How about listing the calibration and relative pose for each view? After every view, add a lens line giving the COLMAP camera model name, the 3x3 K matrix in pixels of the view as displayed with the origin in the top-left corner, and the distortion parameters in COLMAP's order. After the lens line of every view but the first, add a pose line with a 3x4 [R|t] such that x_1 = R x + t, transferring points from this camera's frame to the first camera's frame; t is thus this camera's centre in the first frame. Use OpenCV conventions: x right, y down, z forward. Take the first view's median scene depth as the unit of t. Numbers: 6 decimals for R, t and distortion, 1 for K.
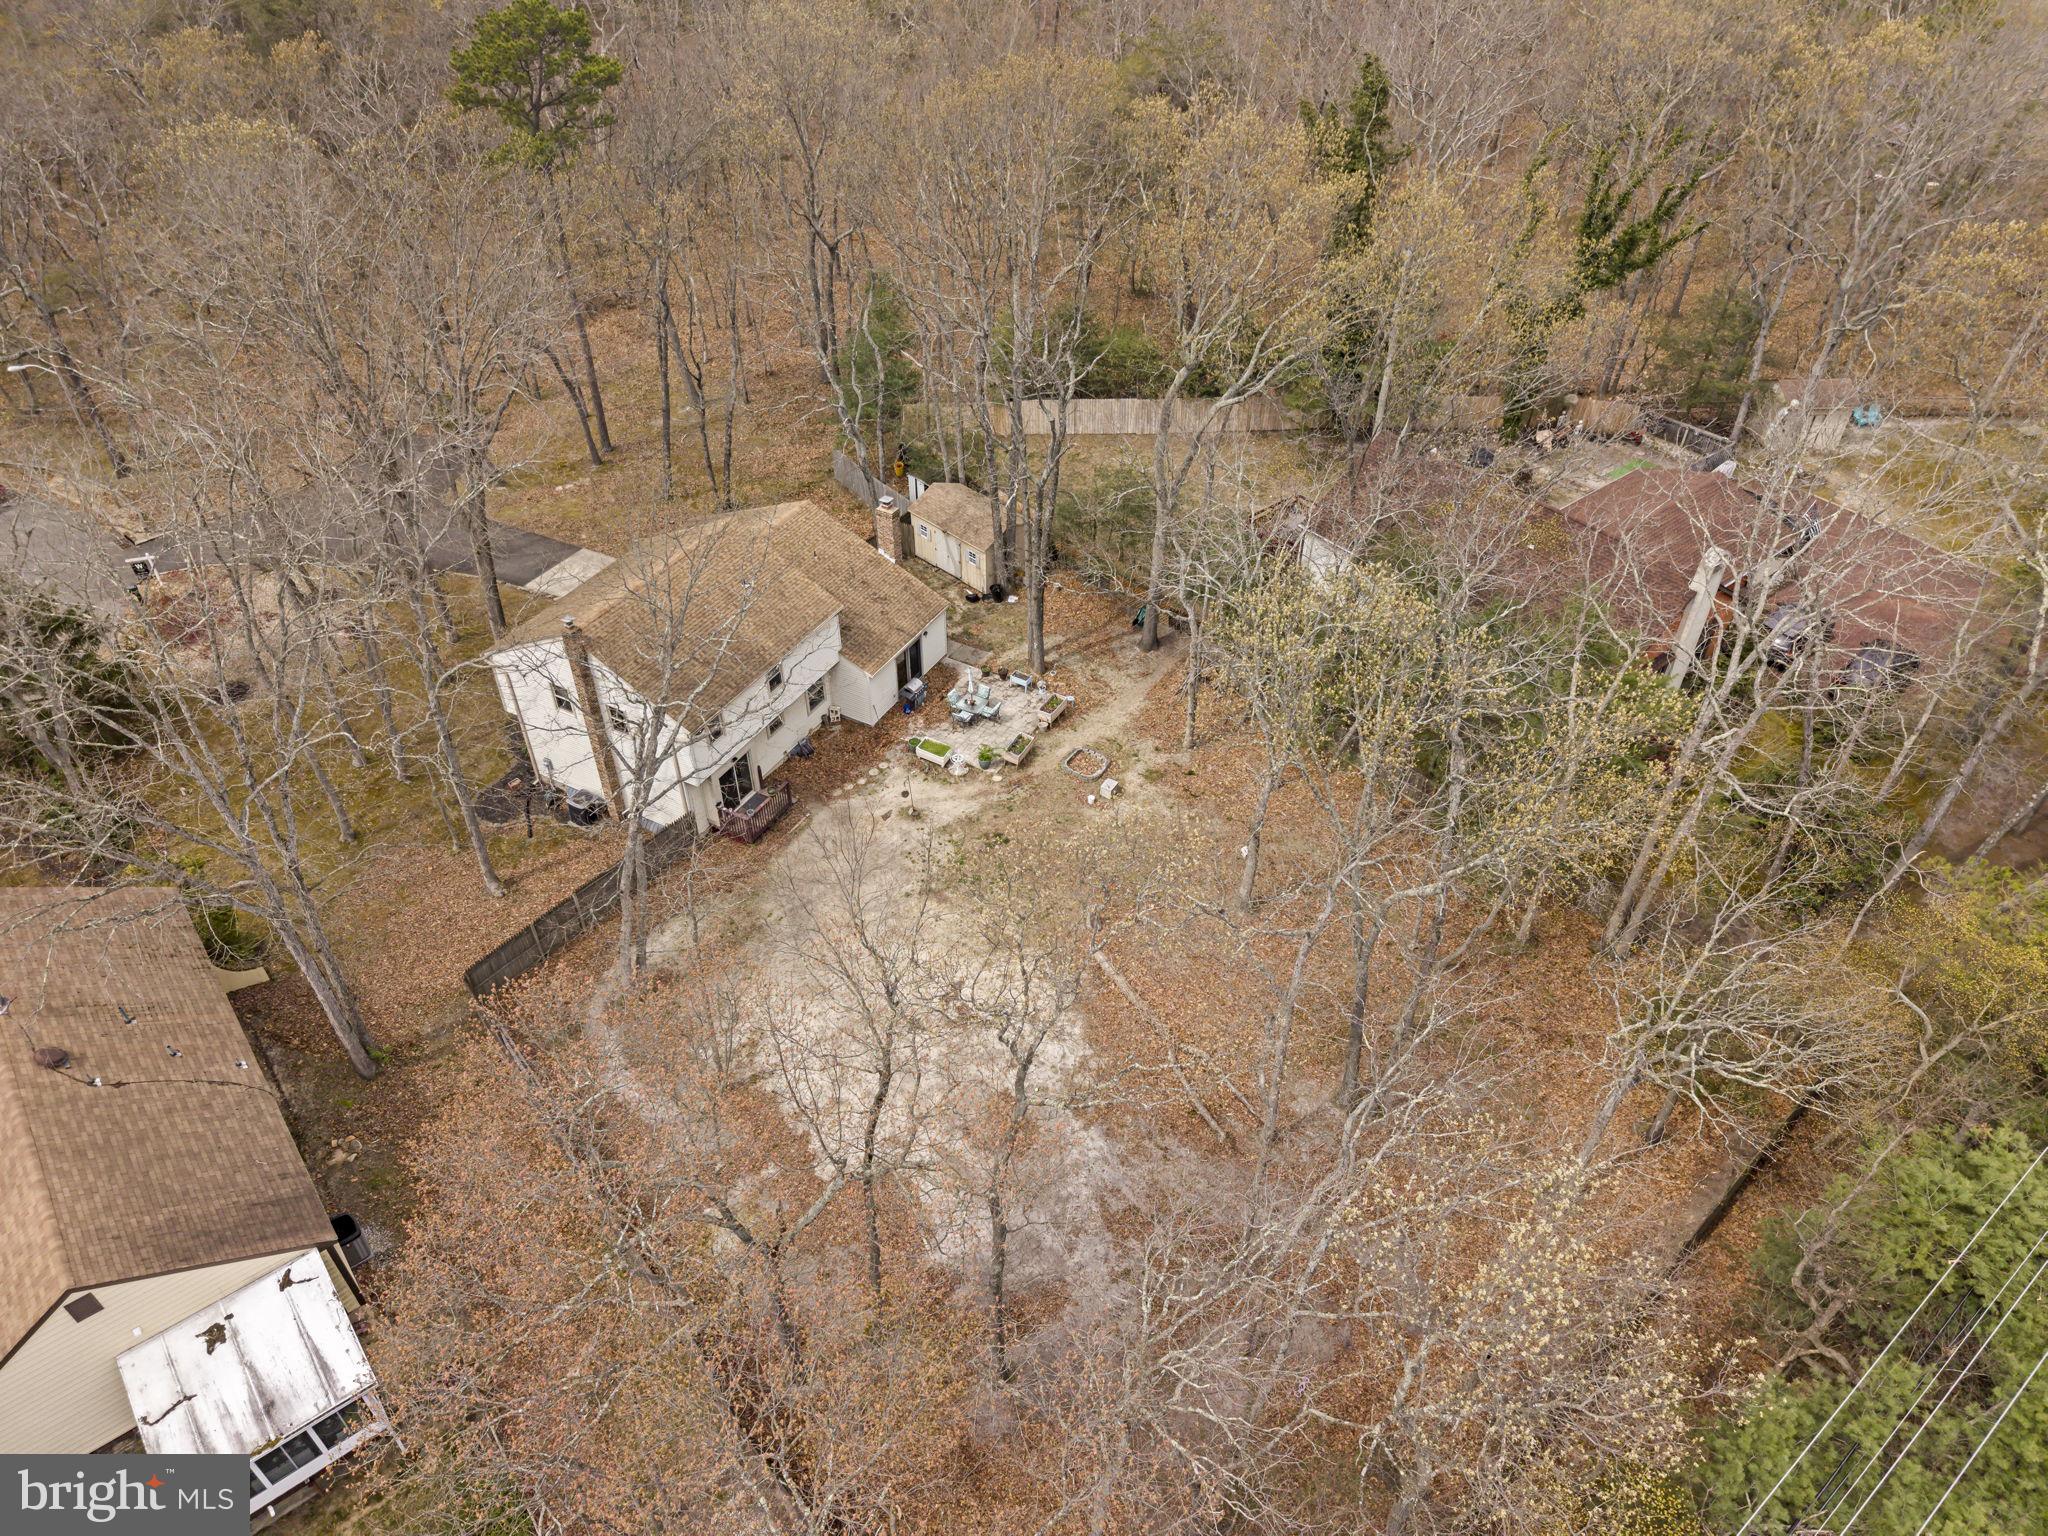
lens RADIAL K [[1413.7, 0, 1024.0], [0, 1413.7, 768.0], [0, 0, 1]] dist [0.012520, -0.001884]
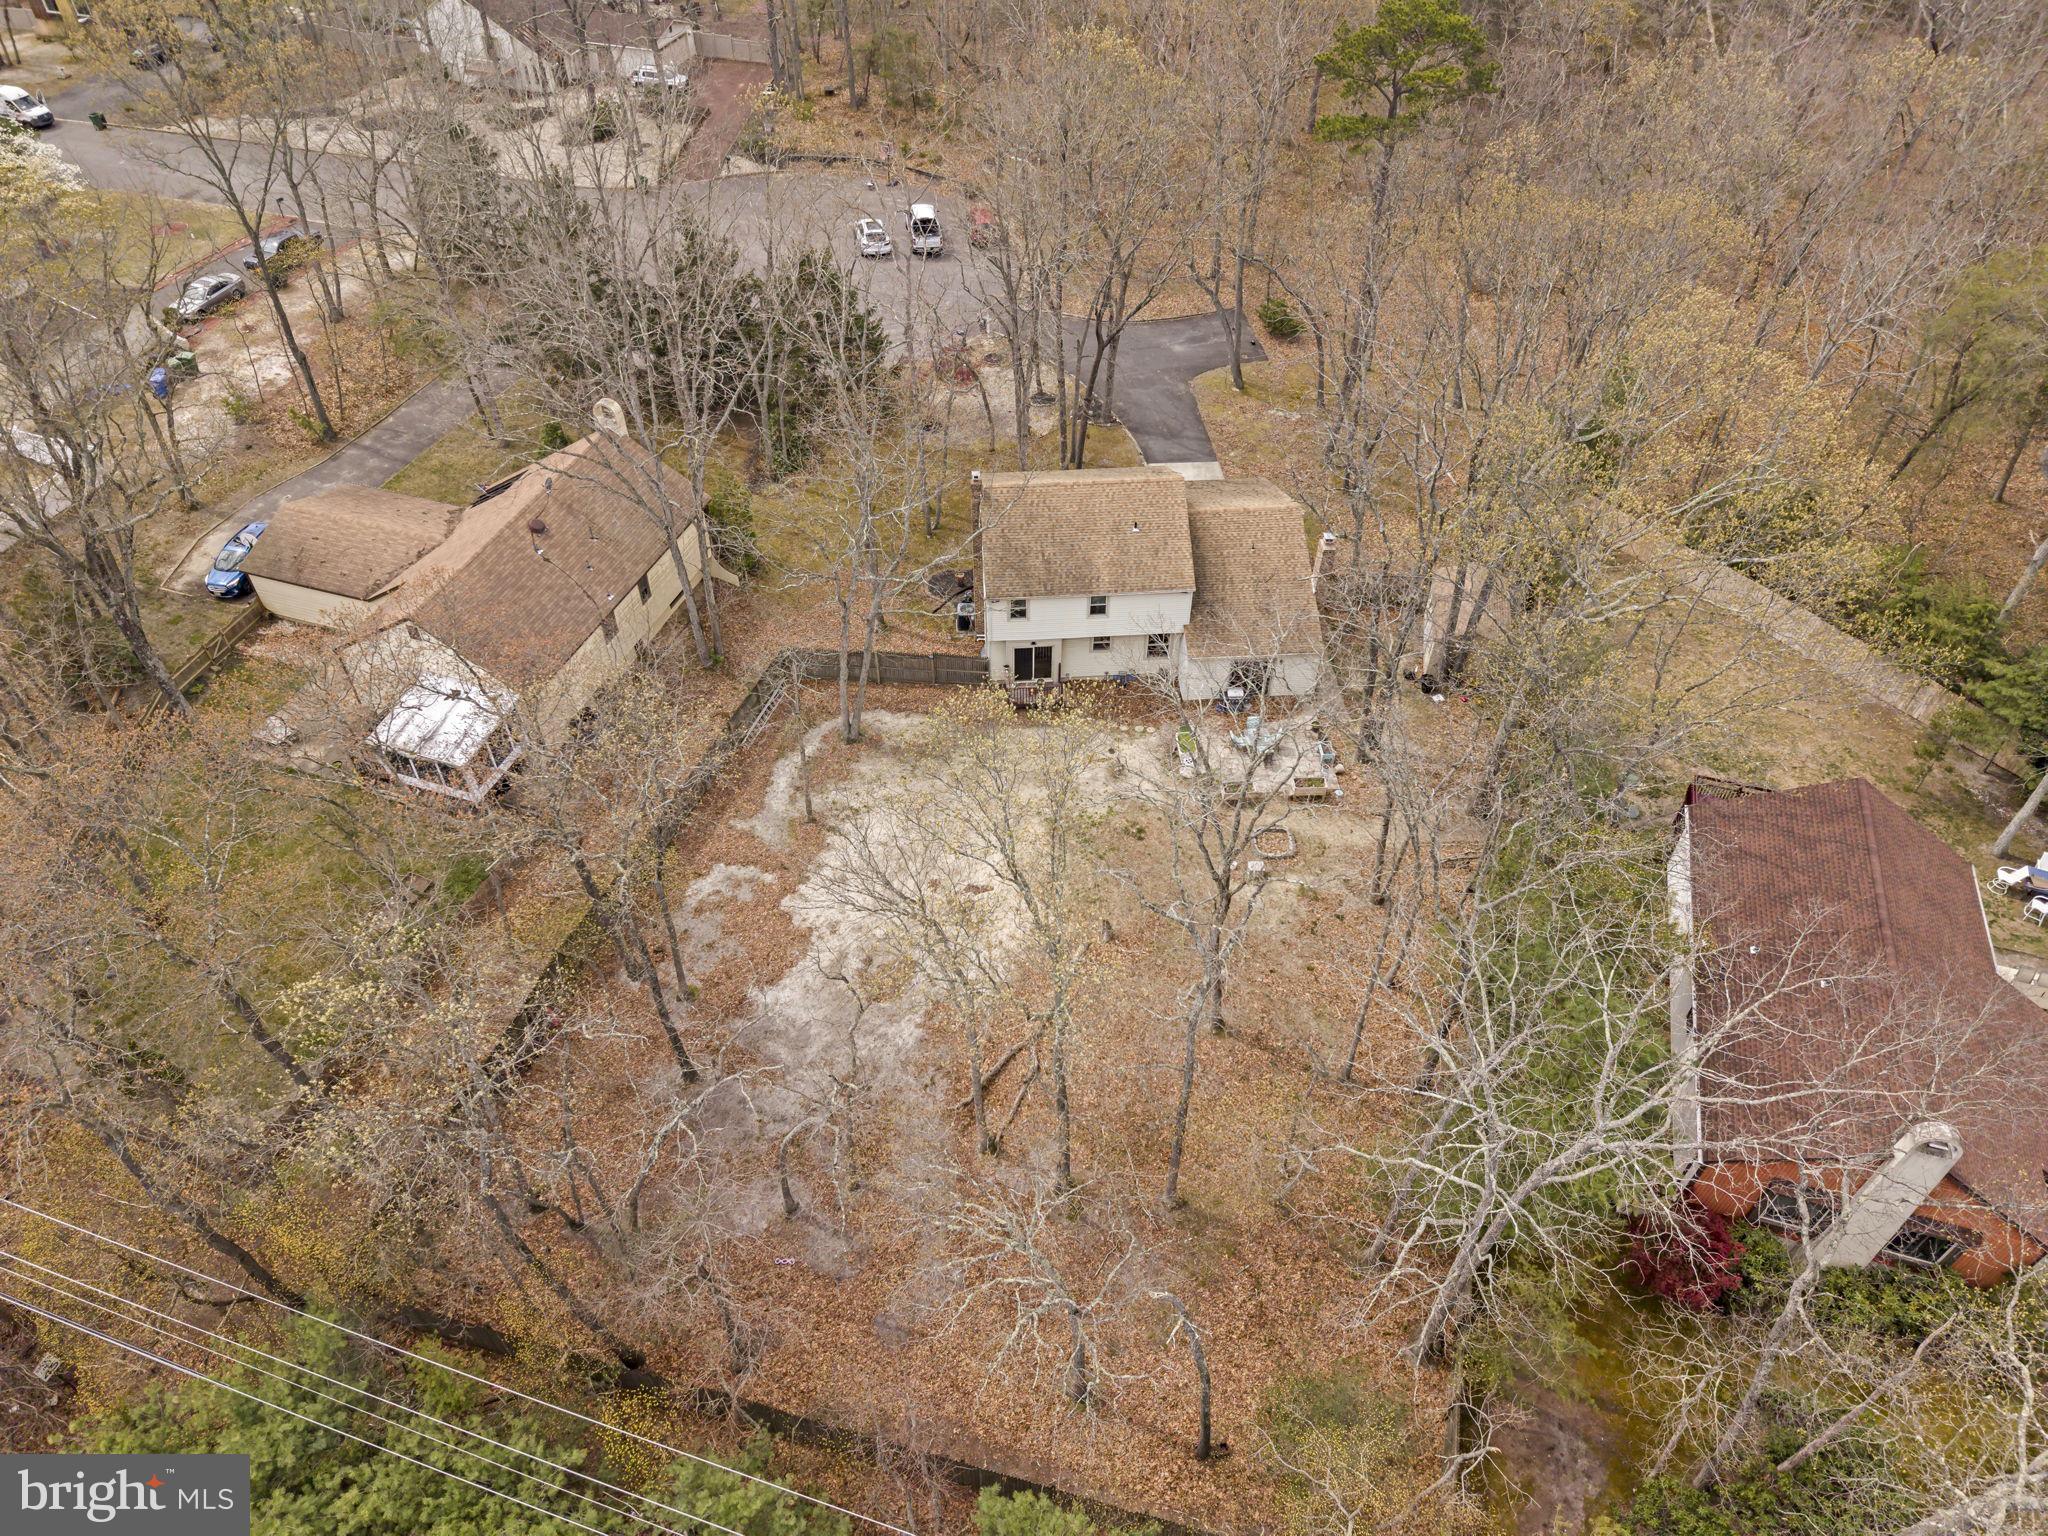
lens RADIAL K [[1413.7, 0, 1024.0], [0, 1413.7, 768.0], [0, 0, 1]] dist [0.012520, -0.001884]
pose [[0.554438, 0.592744, -0.584169, 0.542003], [-0.552362, 0.787134, 0.274438, -0.240433], [0.622491, 0.170514, 0.763826, 0.079312]]
